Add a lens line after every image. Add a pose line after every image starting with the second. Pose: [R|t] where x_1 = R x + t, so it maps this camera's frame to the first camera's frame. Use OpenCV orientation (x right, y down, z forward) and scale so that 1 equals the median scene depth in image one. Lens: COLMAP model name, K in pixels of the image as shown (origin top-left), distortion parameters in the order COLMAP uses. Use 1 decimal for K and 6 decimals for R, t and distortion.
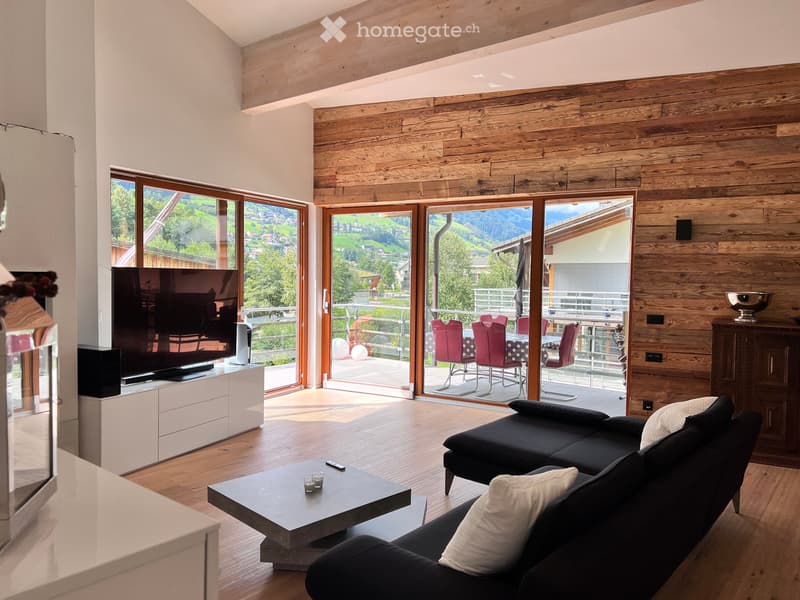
lens RADIAL K [[601.7, 0, 397.0], [0, 601.7, 300.0], [0, 0, 1]] dist [0.036959, -0.037495]
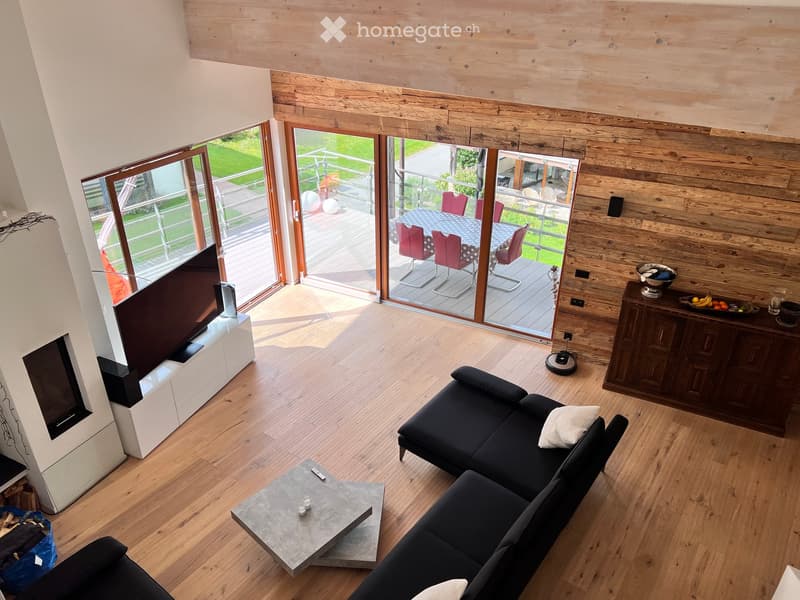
lens RADIAL K [[601.7, 0, 402.4], [0, 601.7, 300.0], [0, 0, 1]] dist [0.036959, -0.037495]
pose [[0.998672, -0.033176, 0.039417, 0.028901], [0.012187, 0.895482, 0.444931, -0.416512], [-0.050058, -0.443860, 0.894697, -0.047613]]
